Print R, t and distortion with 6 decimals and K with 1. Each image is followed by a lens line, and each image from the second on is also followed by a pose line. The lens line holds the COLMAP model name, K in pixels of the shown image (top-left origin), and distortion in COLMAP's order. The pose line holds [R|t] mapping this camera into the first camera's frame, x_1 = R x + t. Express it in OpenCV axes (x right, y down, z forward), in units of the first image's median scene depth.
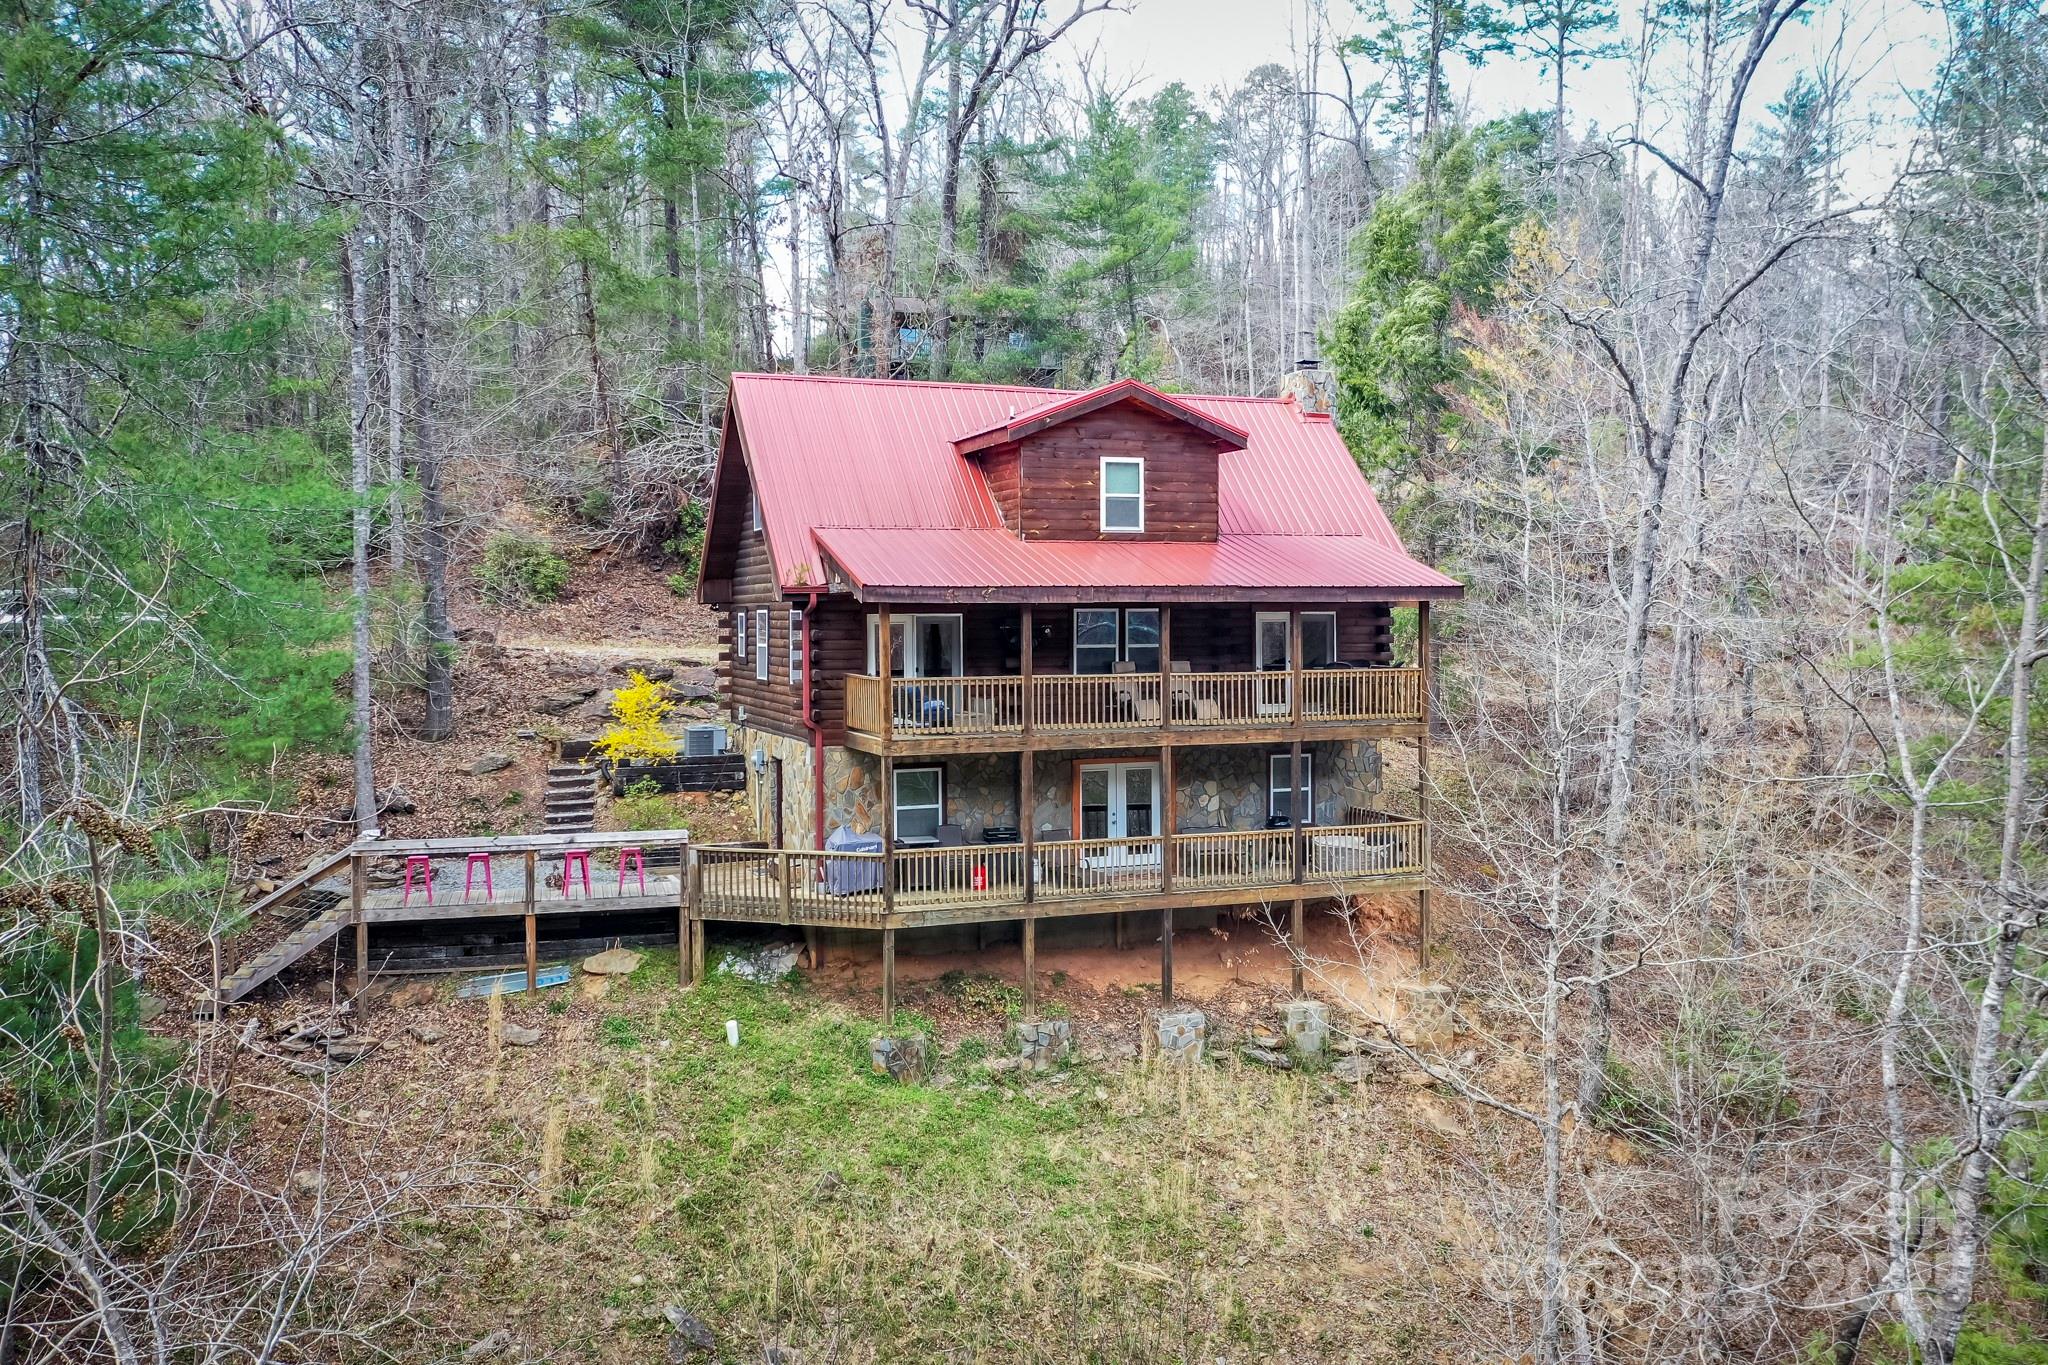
lens RADIAL K [[1592.4, 0, 1024.0], [0, 1592.4, 682.5], [0, 0, 1]] dist [0.008164, 0.000981]
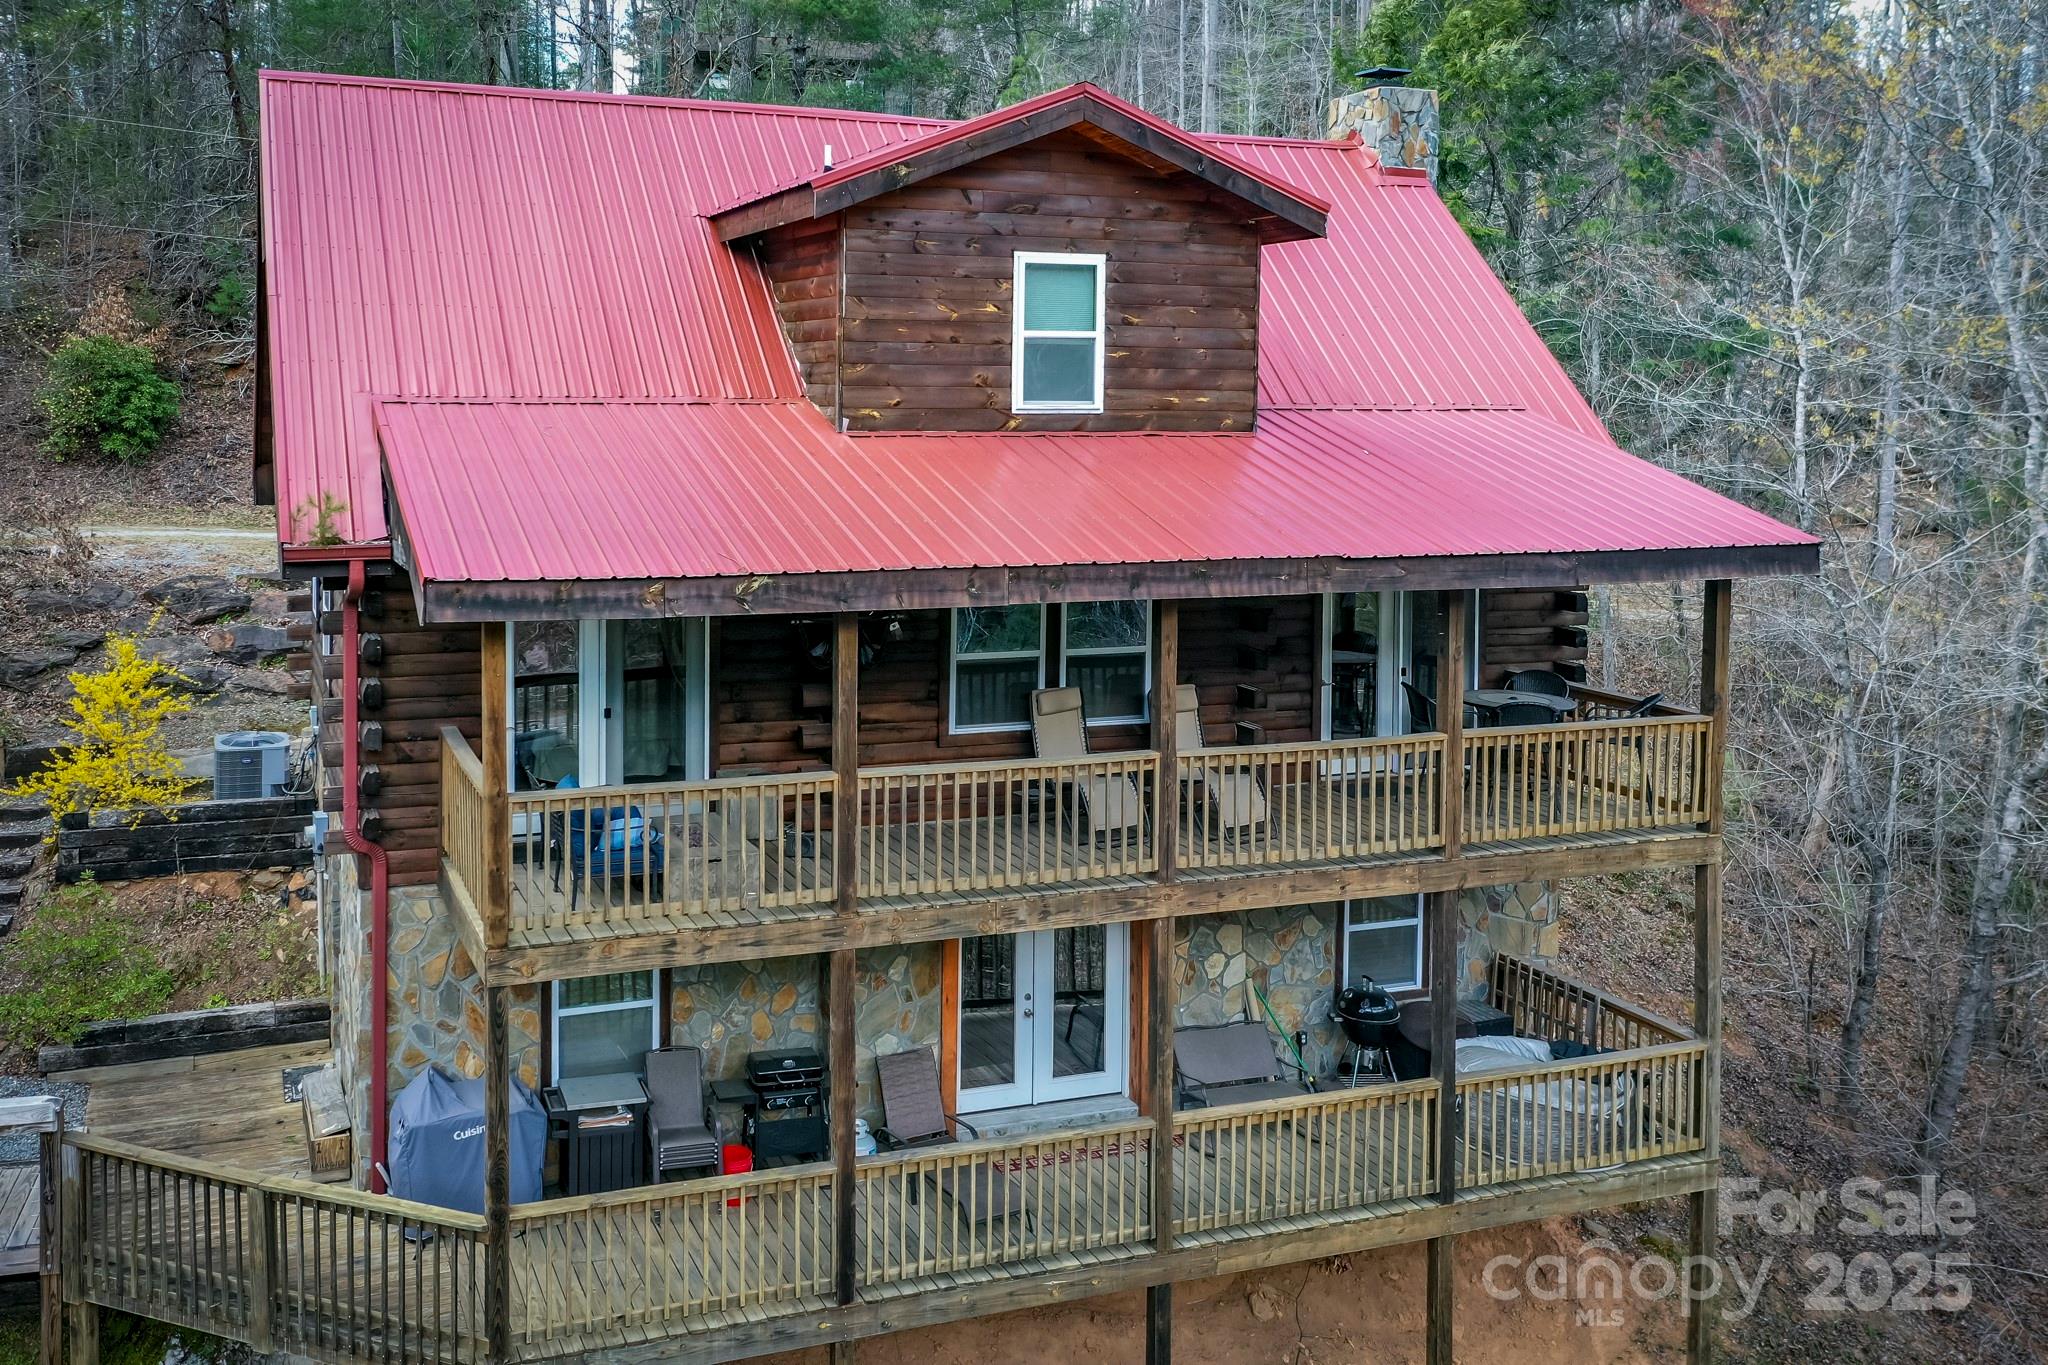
lens RADIAL K [[1651.6, 0, 785.4], [0, 1651.6, 438.4], [0, 0, 1]] dist [0.008629, 0.001616]
pose [[0.998810, 0.017638, -0.045466, 0.004249], [-0.018293, 0.999734, -0.014032, -0.081919], [0.045206, 0.014847, 0.998867, 0.533973]]
